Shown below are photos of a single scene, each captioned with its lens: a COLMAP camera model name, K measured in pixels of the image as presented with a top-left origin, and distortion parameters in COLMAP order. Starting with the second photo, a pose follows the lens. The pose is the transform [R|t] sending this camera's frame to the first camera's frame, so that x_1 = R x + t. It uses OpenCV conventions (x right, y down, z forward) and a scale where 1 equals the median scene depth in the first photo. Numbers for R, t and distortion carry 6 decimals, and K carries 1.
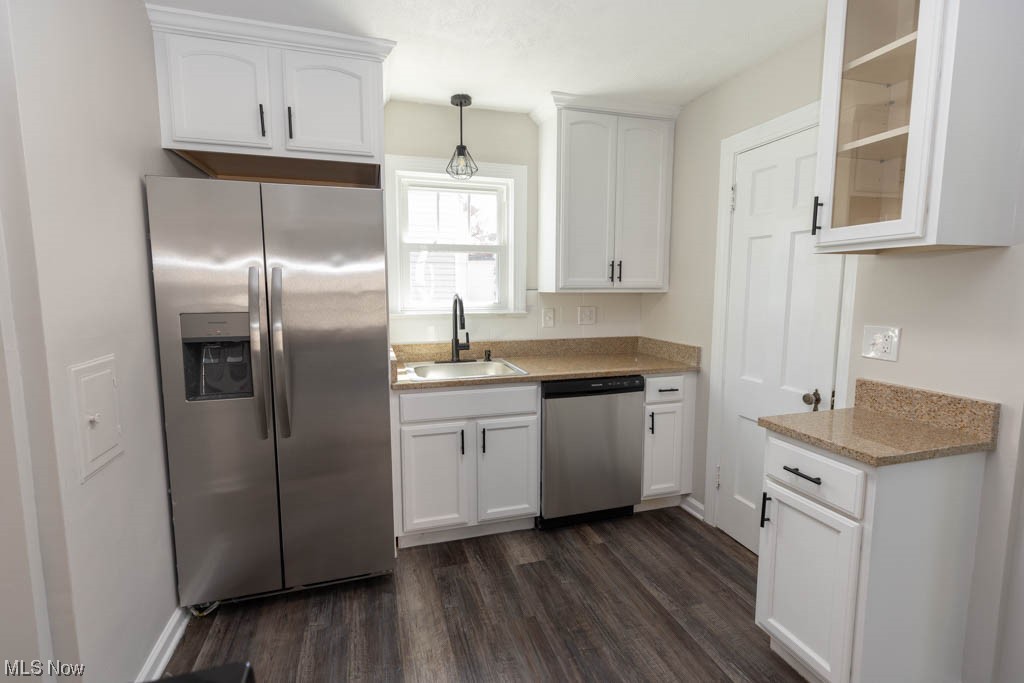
lens RADIAL K [[467.4, 0, 514.0], [0, 467.4, 340.7], [0, 0, 1]] dist [0.003778, 0.000281]
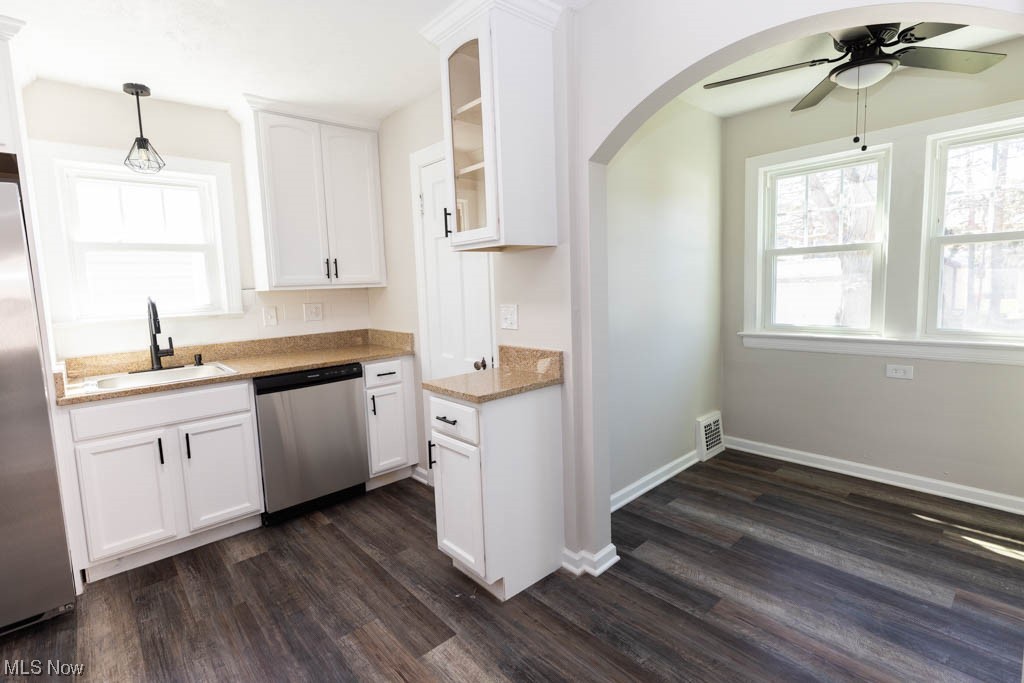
lens RADIAL K [[484.1, 0, 515.2], [0, 484.1, 332.9], [0, 0, 1]] dist [0.003062, -0.000206]
pose [[0.910011, -0.075914, 0.407574, 0.157942], [0.082622, 0.996580, 0.001145, 0.035212], [-0.406267, 0.032633, 0.913171, -0.195138]]
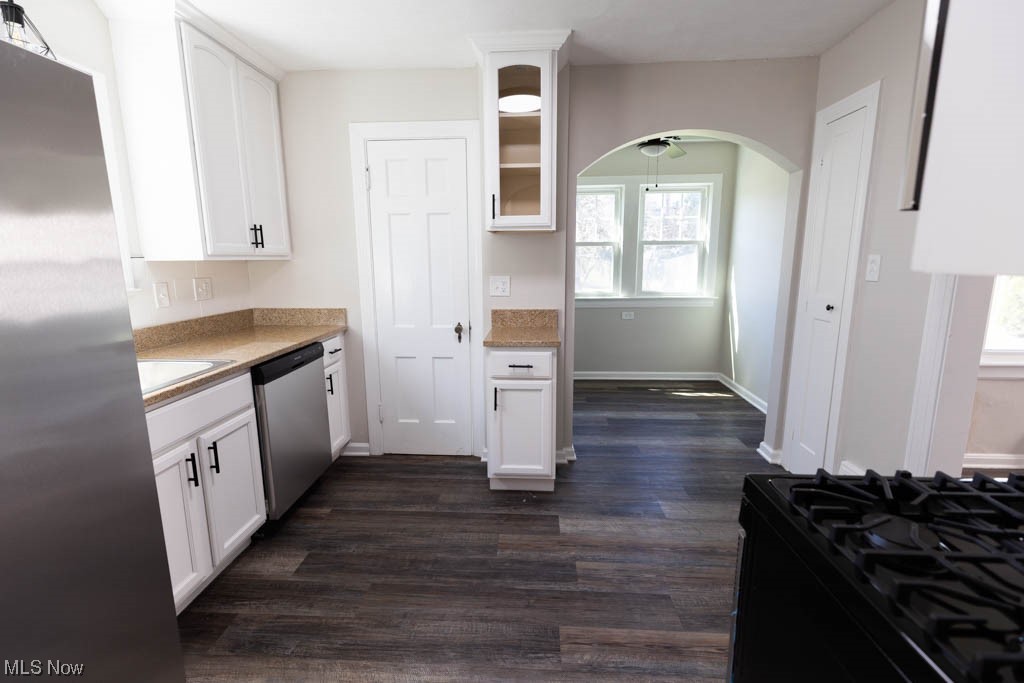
lens RADIAL K [[463.8, 0, 496.1], [0, 463.8, 339.7], [0, 0, 1]] dist [0.000251, 0.000411]
pose [[0.347798, -0.166386, 0.922688, -0.558176], [0.113282, 0.984375, 0.134810, -0.023177], [-0.930701, 0.057637, 0.361212, 0.294131]]
